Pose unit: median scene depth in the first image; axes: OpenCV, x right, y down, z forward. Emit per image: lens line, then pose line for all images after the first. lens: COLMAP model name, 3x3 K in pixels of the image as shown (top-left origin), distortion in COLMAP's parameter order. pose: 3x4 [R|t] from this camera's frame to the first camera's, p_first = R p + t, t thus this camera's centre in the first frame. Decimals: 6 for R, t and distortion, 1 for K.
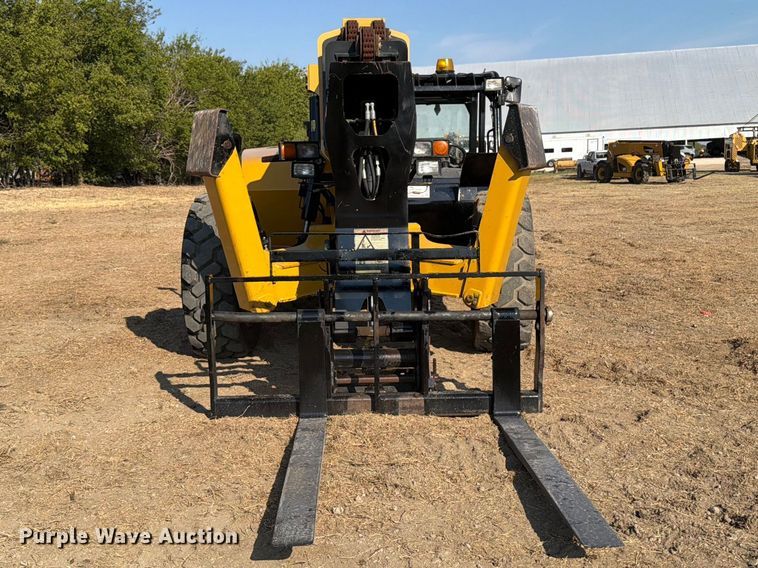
lens RADIAL K [[834.5, 0, 364.6], [0, 834.5, 305.7], [0, 0, 1]] dist [0.178276, -0.382154]
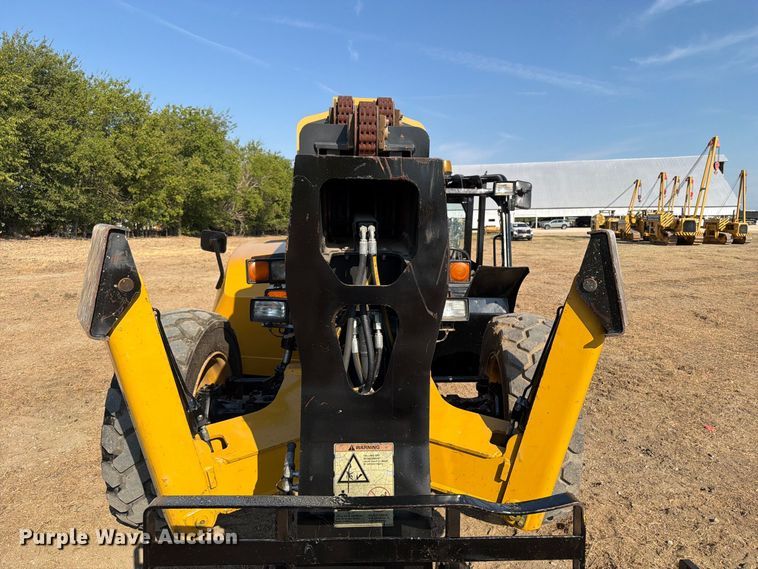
lens RADIAL K [[512.7, 0, 380.9], [0, 512.7, 291.4], [0, 0, 1]] dist [0.087634, -0.113602]
pose [[0.999230, 0.026175, 0.029218, 0.004165], [-0.025113, 0.999032, -0.036126, -0.124086], [-0.030135, 0.035364, 0.998920, 0.438264]]
